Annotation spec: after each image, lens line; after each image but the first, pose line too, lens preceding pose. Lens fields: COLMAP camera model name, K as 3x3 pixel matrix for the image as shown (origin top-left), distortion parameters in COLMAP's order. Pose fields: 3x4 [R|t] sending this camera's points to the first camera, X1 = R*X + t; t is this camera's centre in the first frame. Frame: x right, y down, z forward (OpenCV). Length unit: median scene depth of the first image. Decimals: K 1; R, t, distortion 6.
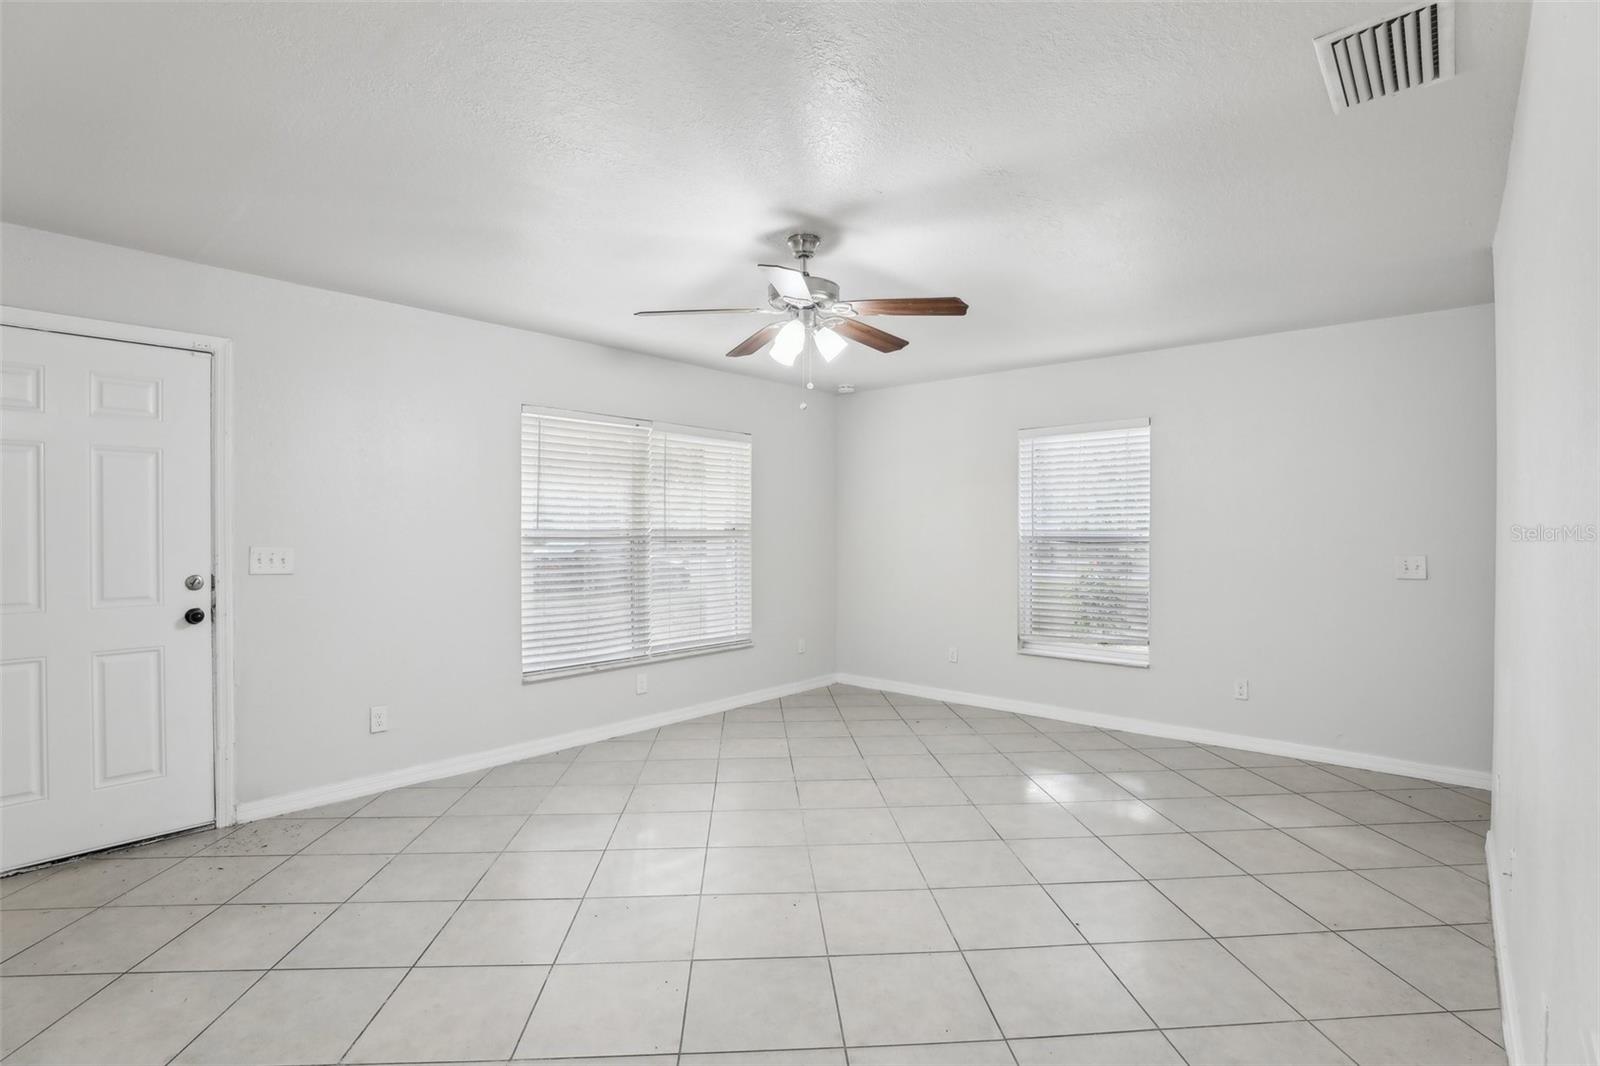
lens RADIAL K [[756.4, 0, 800.0], [0, 756.4, 533.0], [0, 0, 1]] dist [-0.038376, 0.012999]
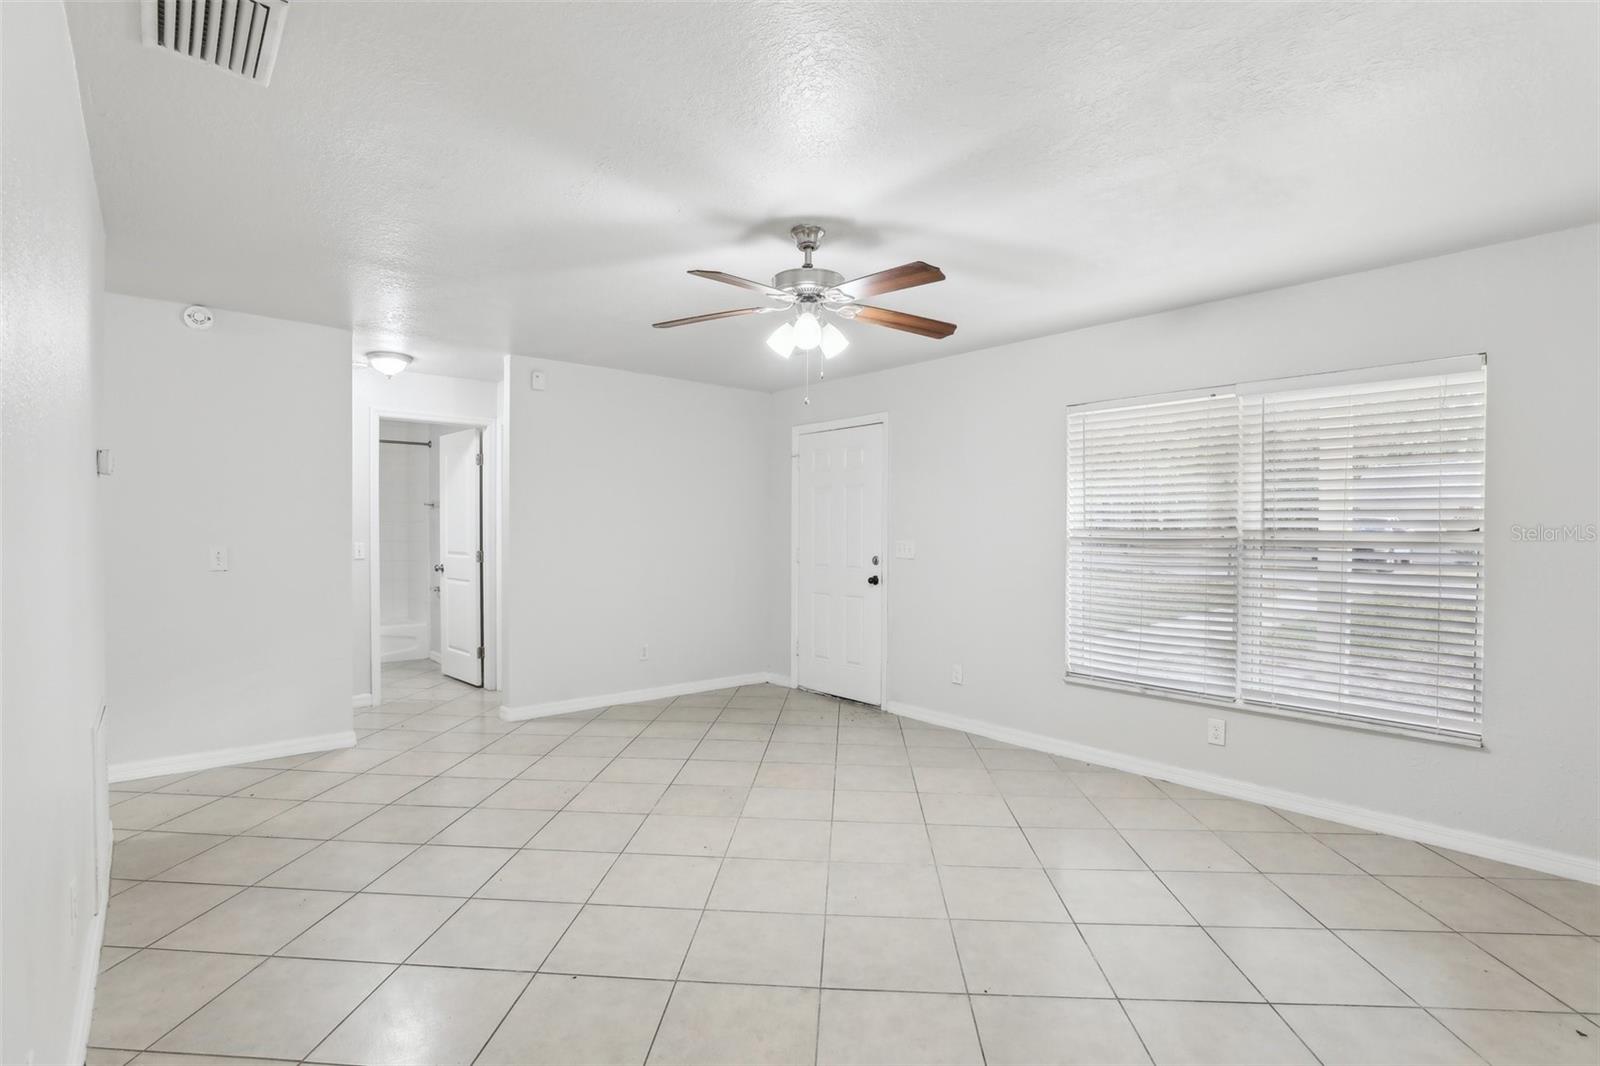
lens RADIAL K [[756.4, 0, 800.0], [0, 756.4, 533.0], [0, 0, 1]] dist [-0.038376, 0.012999]
pose [[-0.126953, 0.002412, -0.991906, 0.680960], [-0.008613, 0.999957, 0.003534, -0.000633], [0.991871, 0.008992, -0.126927, 0.773247]]
